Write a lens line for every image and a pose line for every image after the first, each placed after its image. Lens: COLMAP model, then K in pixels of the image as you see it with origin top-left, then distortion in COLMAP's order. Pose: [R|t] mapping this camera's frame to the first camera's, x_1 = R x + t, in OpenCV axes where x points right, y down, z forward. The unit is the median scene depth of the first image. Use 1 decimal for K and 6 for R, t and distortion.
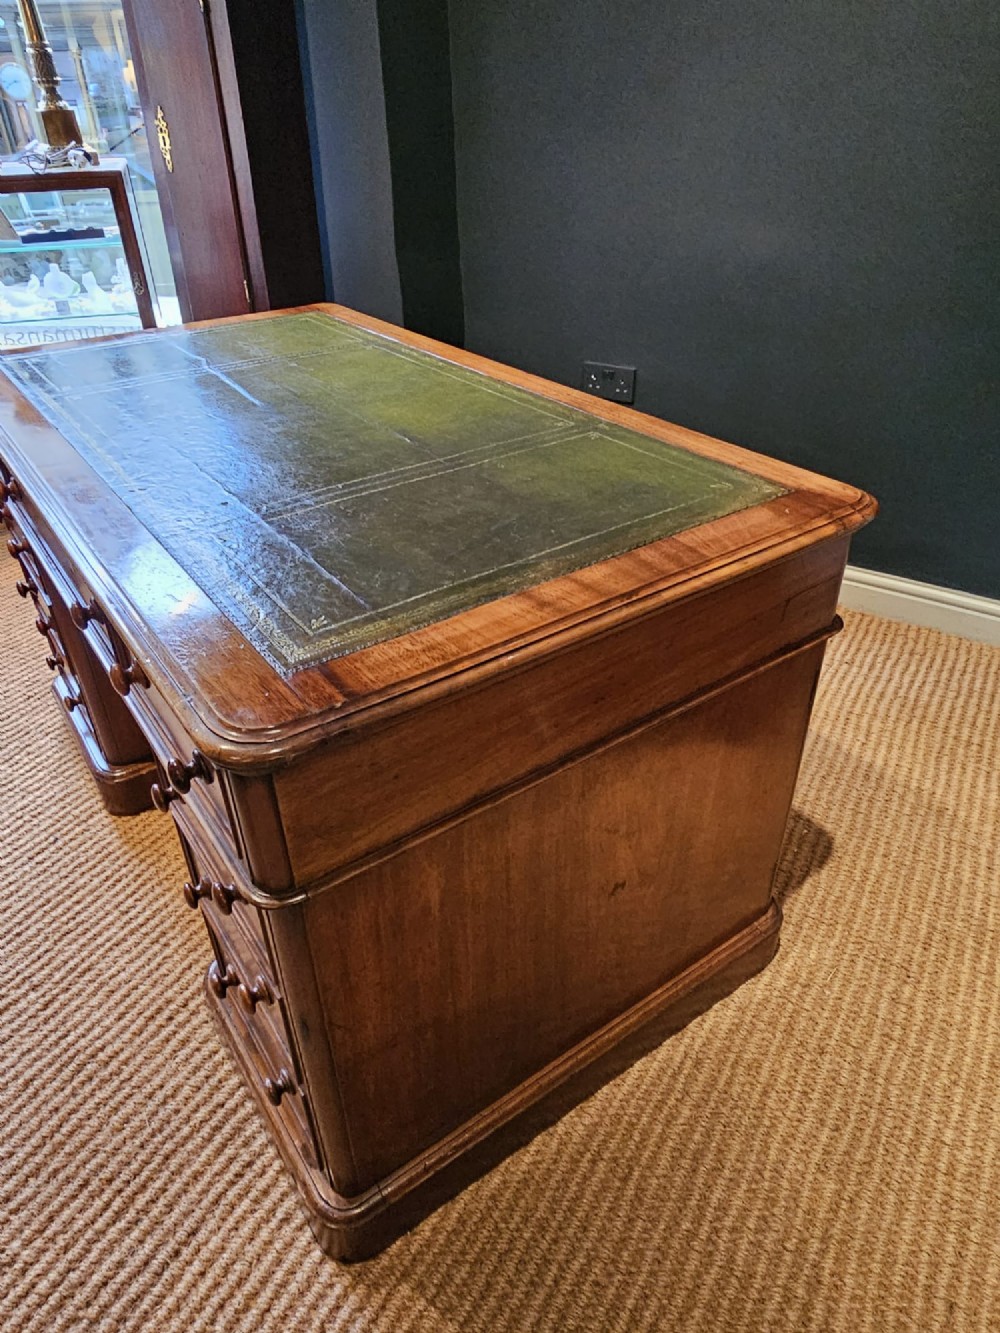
lens RADIAL K [[873.9, 0, 499.4], [0, 873.9, 659.5], [0, 0, 1]] dist [0.000776, -0.001969]
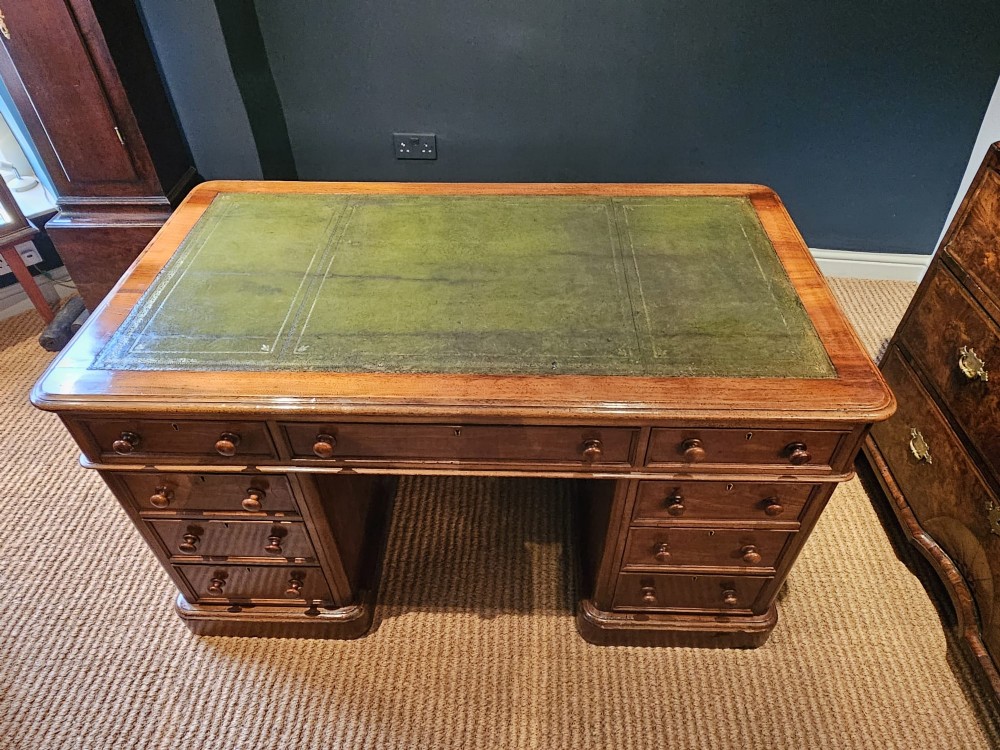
lens RADIAL K [[655.6, 0, 505.4], [0, 655.6, 382.1], [0, 0, 1]] dist [0.000776, -0.001969]
pose [[0.874055, -0.324361, 0.361688, -0.461183], [0.260910, 0.941405, 0.213734, -0.296149], [-0.409822, -0.092447, 0.907469, -0.031197]]
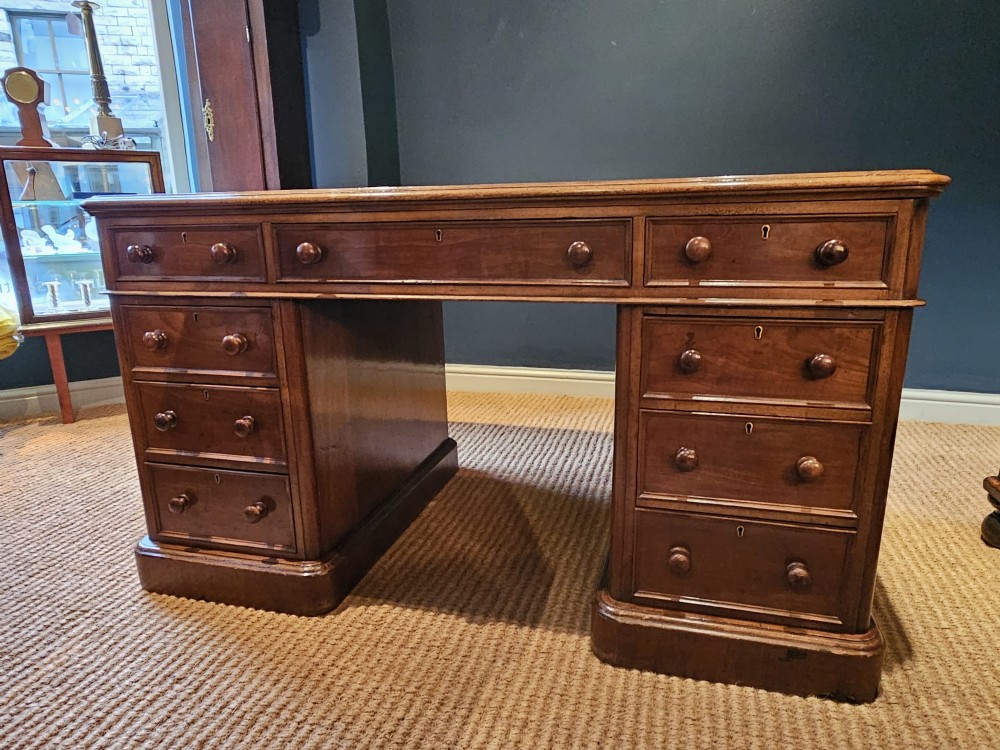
lens RADIAL K [[655.6, 0, 505.1], [0, 655.6, 378.7], [0, 0, 1]] dist [0.000776, -0.001969]
pose [[0.963690, -0.064594, 0.259093, -0.367393], [0.147892, 0.937000, -0.316480, 0.377743], [-0.222327, 0.343307, 0.912530, 0.072793]]
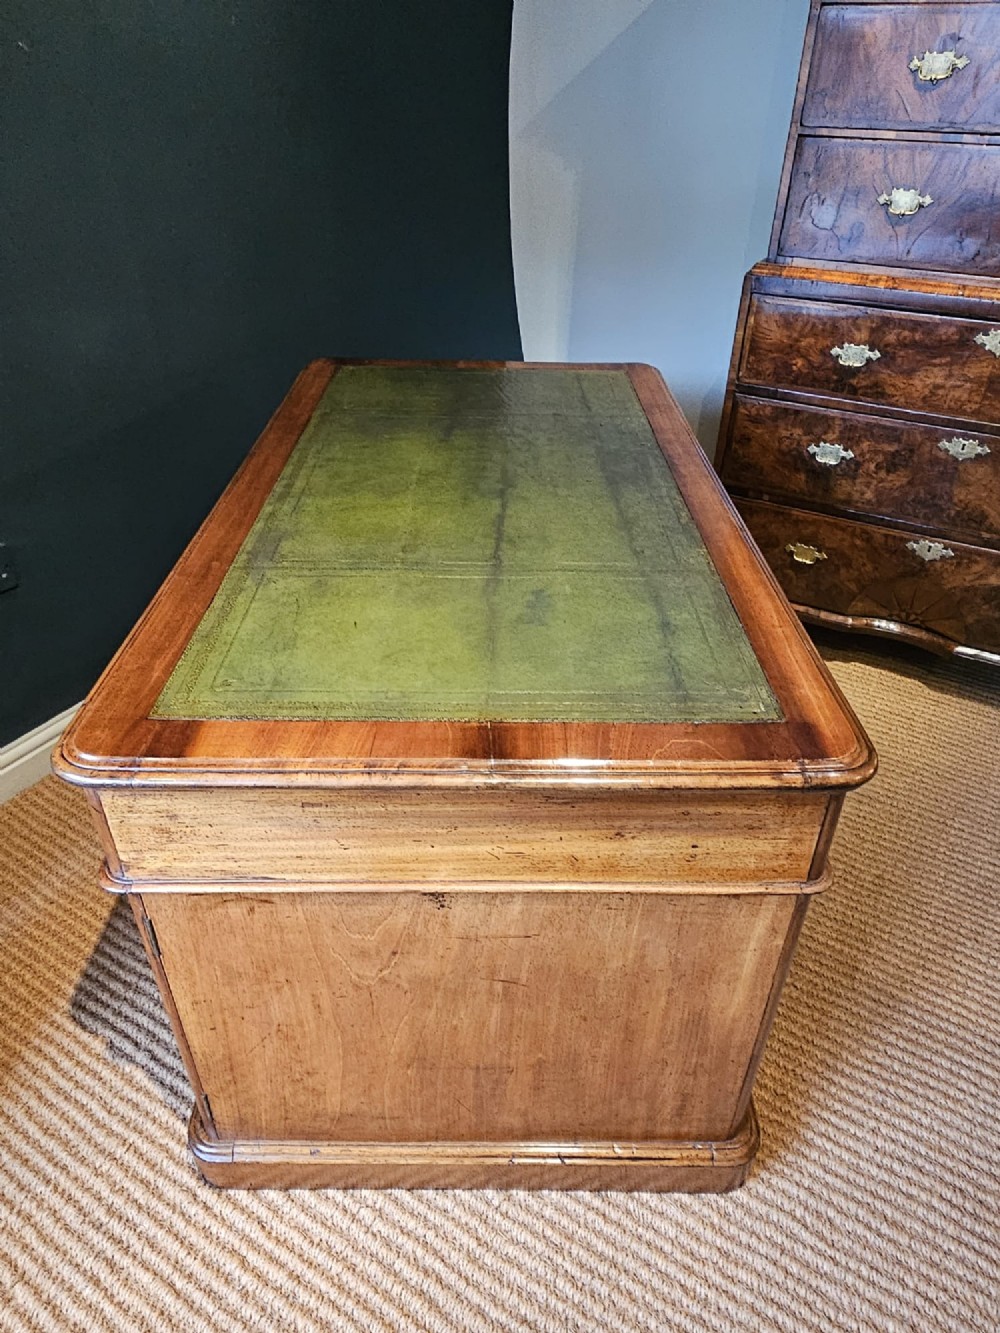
lens RADIAL K [[873.9, 0, 508.0], [0, 873.9, 657.7], [0, 0, 1]] dist [0.000776, -0.001969]
pose [[-0.518810, -0.466791, 0.716200, -0.985486], [0.464147, 0.549735, 0.694520, -0.881004], [-0.717916, 0.692747, -0.068549, 1.168043]]
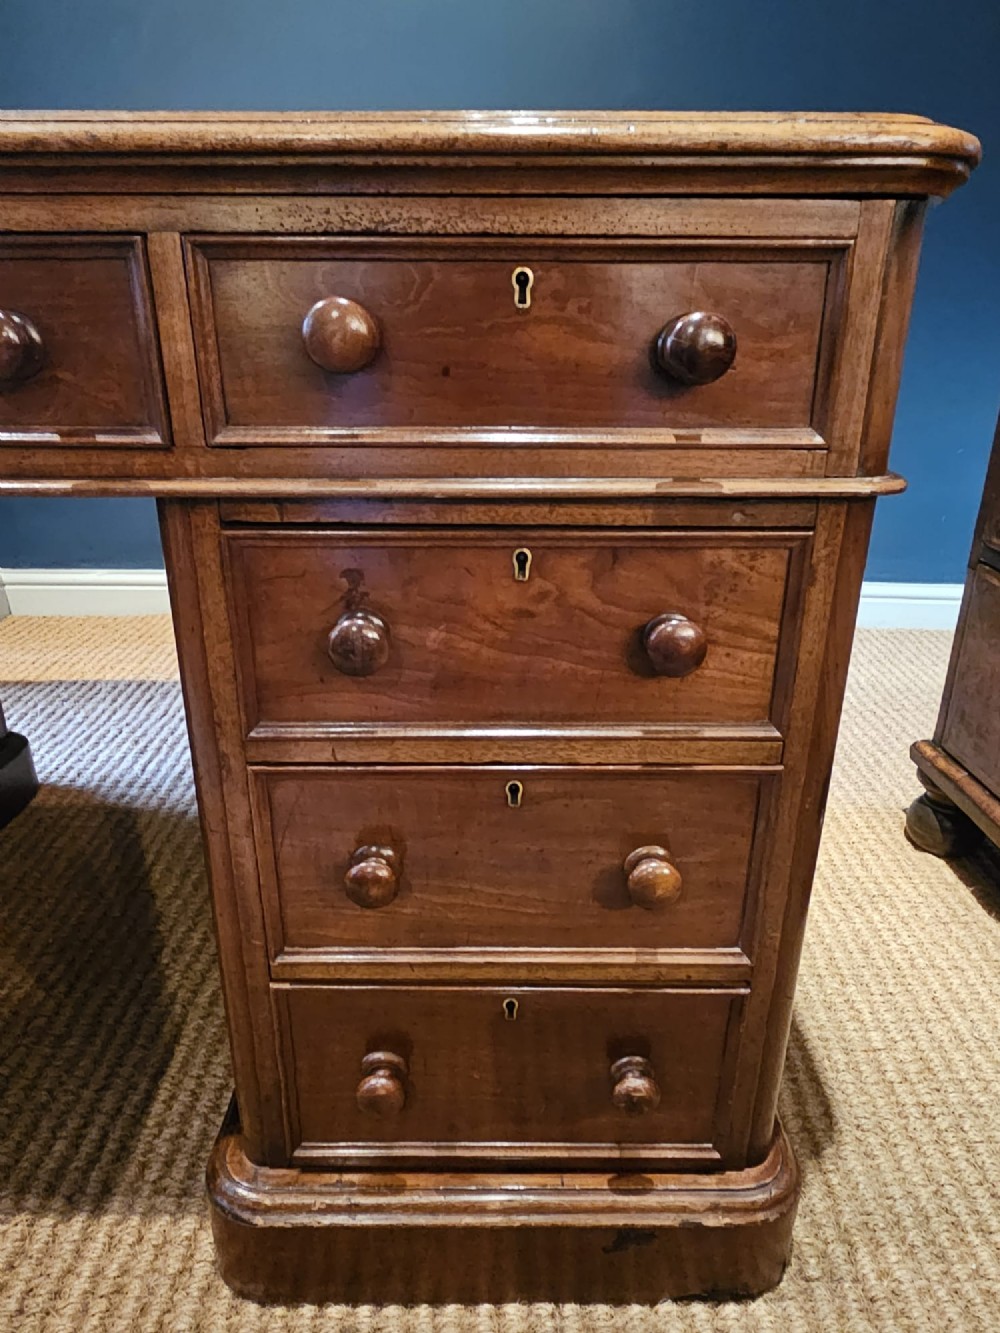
lens RADIAL K [[873.9, 0, 508.0], [0, 873.9, 657.0], [0, 0, 1]] dist [0.000776, -0.001969]
pose [[0.855792, -0.164716, 0.490397, -0.090049], [0.266487, 0.952870, -0.144995, 0.225942], [-0.443402, 0.254770, 0.859353, 0.357474]]
